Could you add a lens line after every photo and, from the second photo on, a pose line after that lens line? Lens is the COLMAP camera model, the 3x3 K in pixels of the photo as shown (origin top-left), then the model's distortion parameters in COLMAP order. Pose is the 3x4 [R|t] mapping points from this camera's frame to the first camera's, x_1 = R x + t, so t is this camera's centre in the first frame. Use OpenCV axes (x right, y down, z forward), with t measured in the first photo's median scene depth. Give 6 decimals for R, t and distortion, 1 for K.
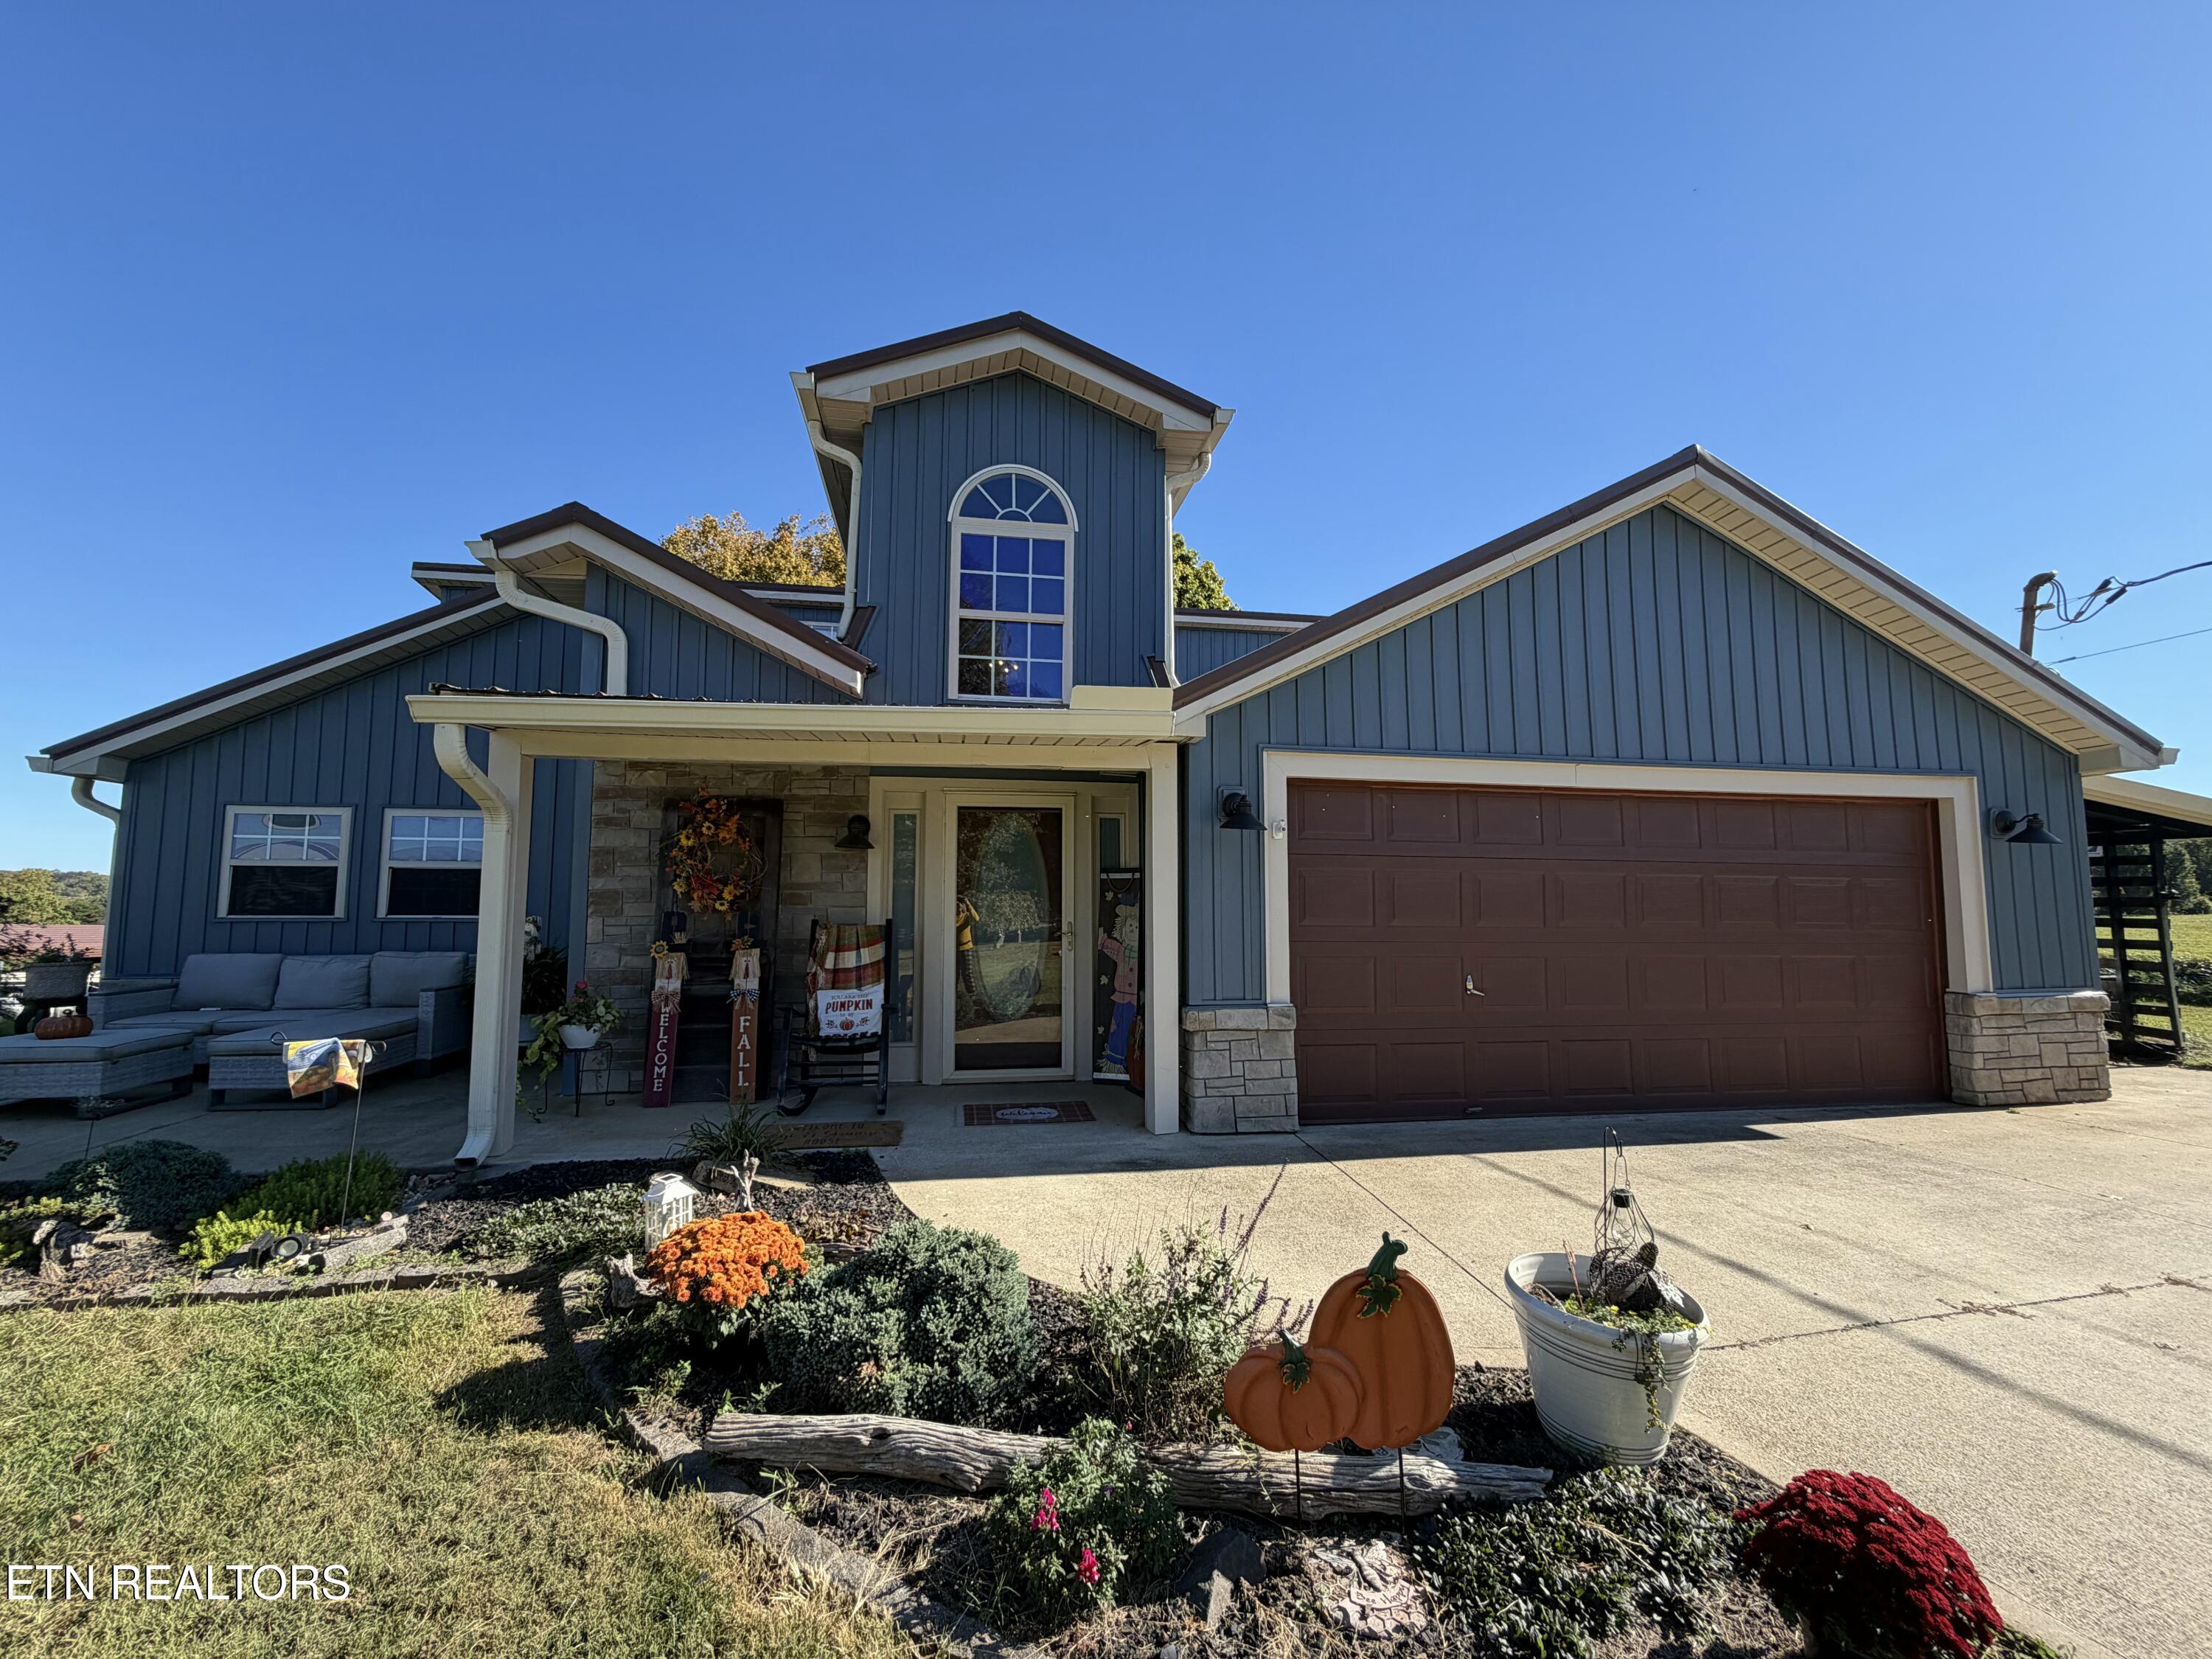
lens RADIAL K [[887.7, 0, 1096.3], [0, 887.7, 817.9], [0, 0, 1]] dist [0.003349, -0.000371]
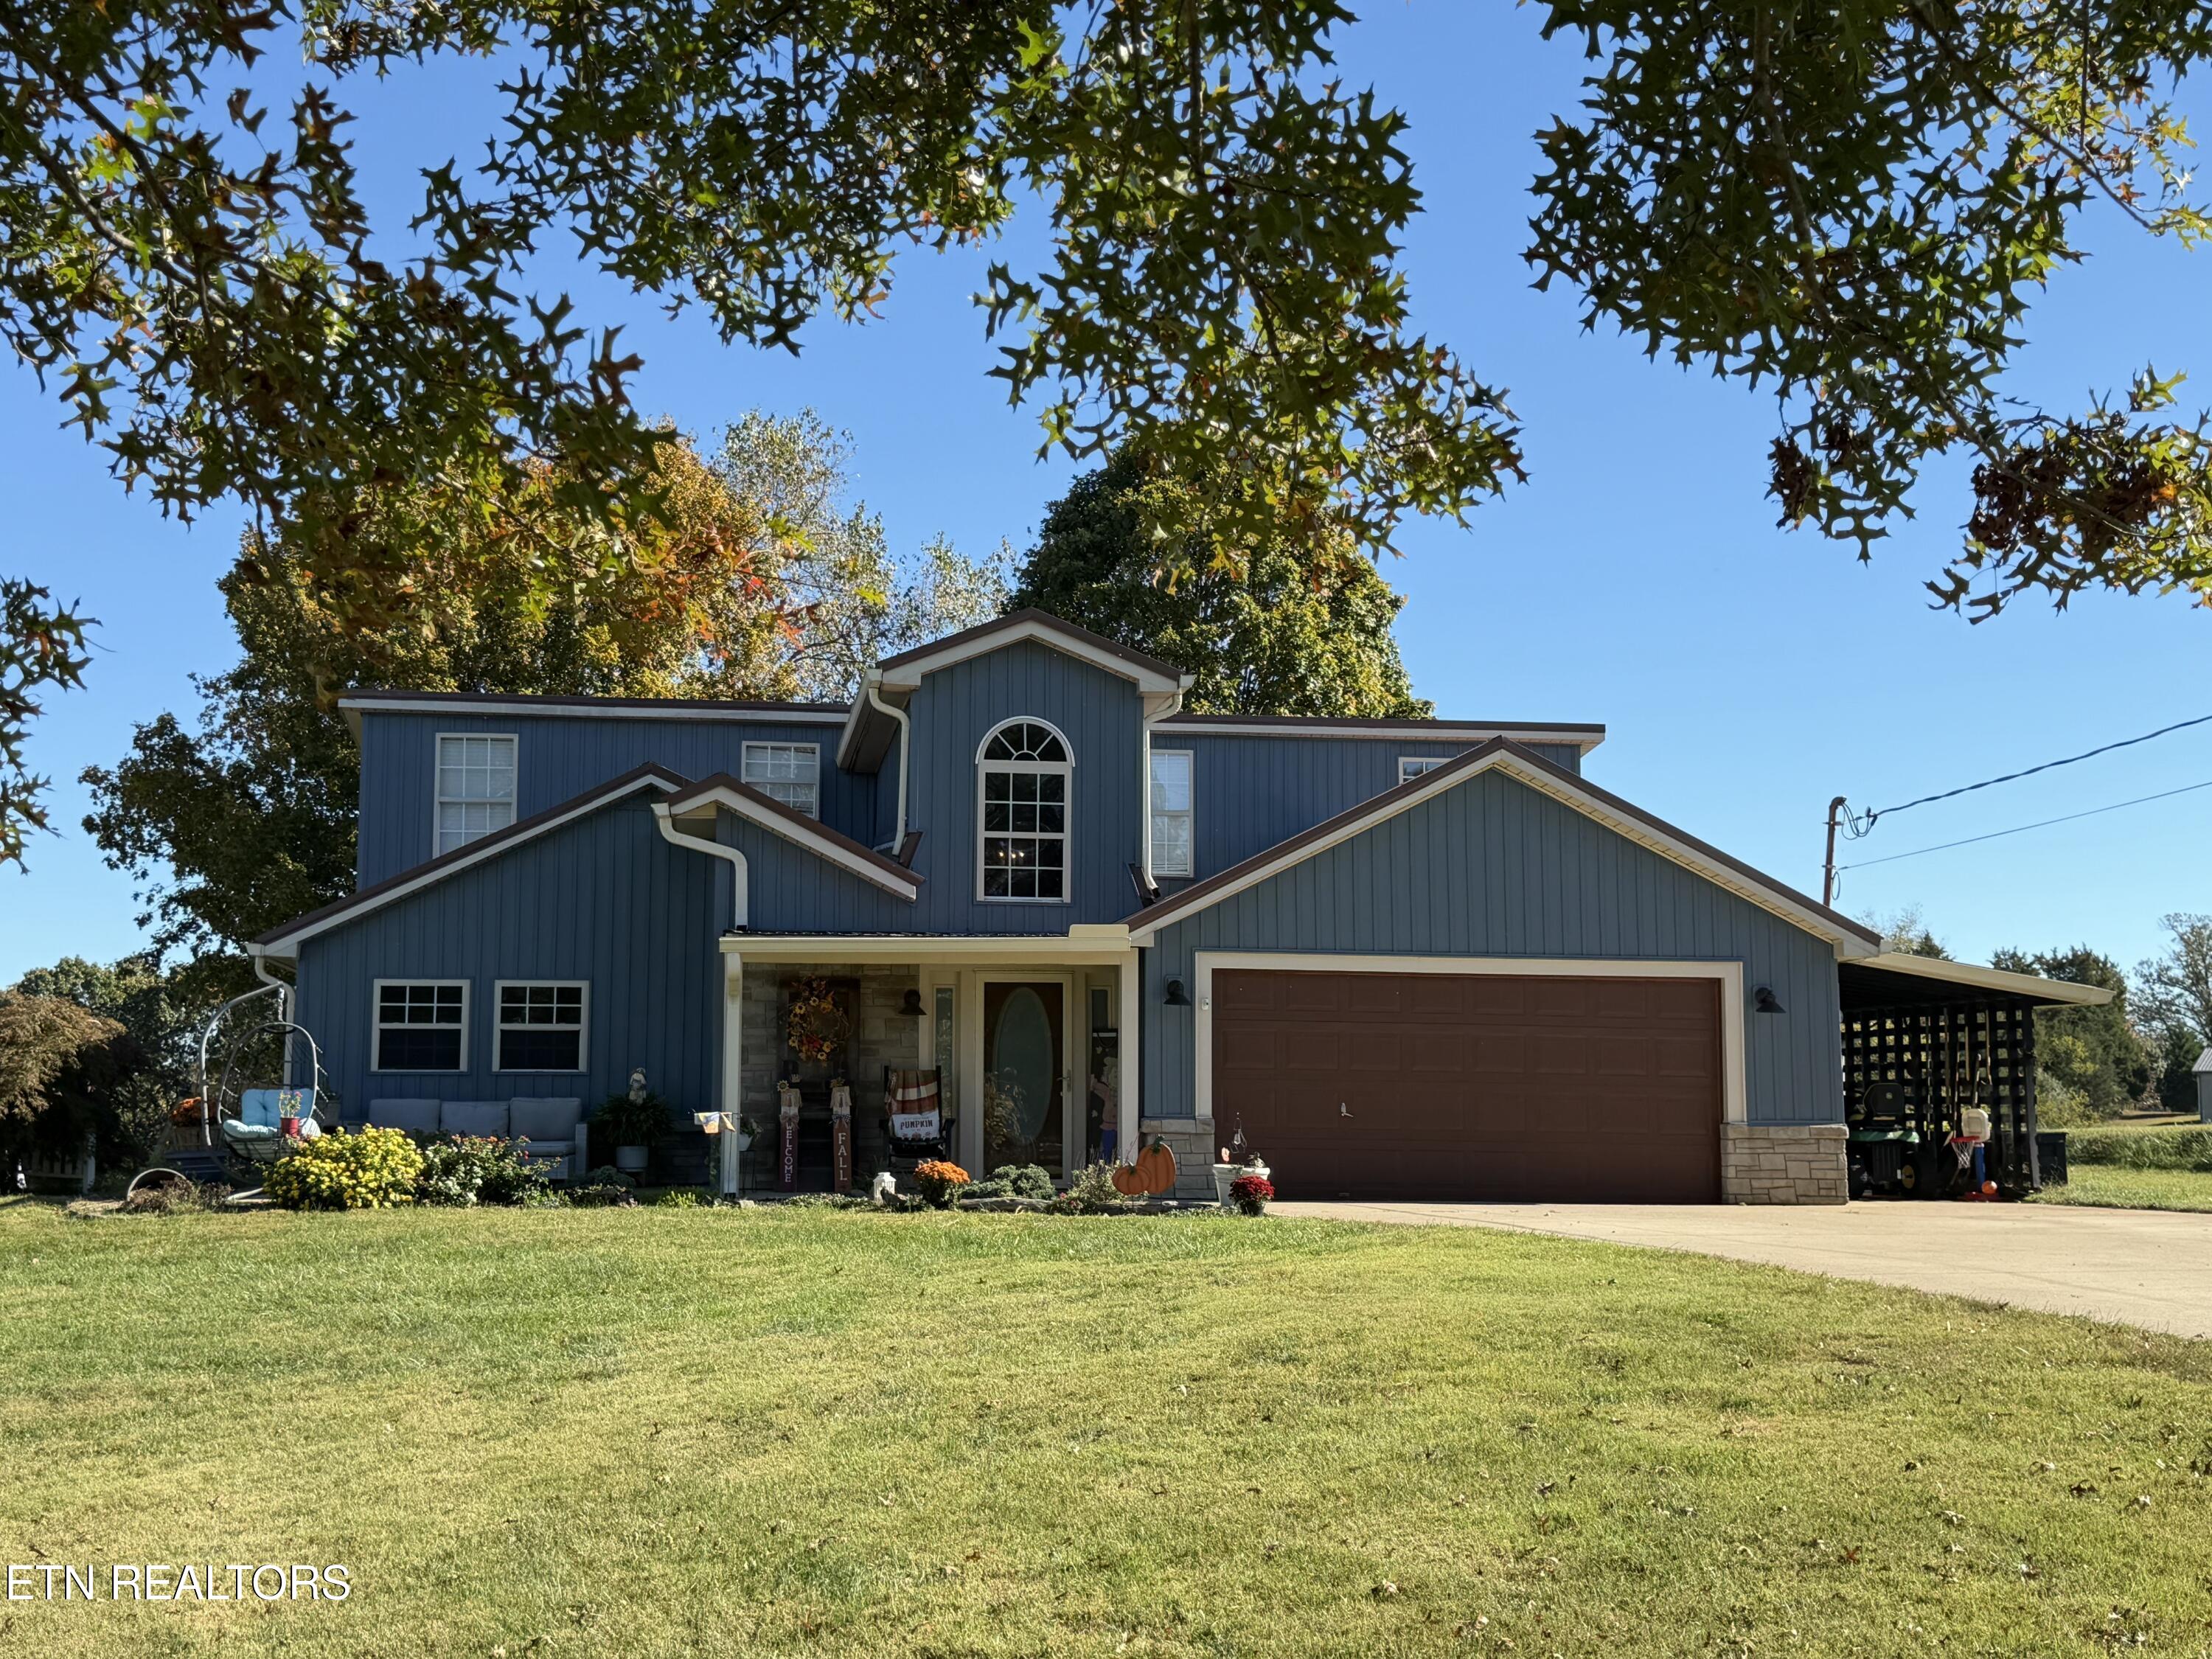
lens RADIAL K [[2705.8, 0, 1101.1], [0, 2705.8, 817.0], [0, 0, 1]] dist [0.105897, 0.000000]
pose [[0.999826, -0.000894, -0.018656, 0.098879], [0.000504, 0.999782, -0.020891, -0.183525], [0.018670, 0.020878, 0.999608, -3.184649]]
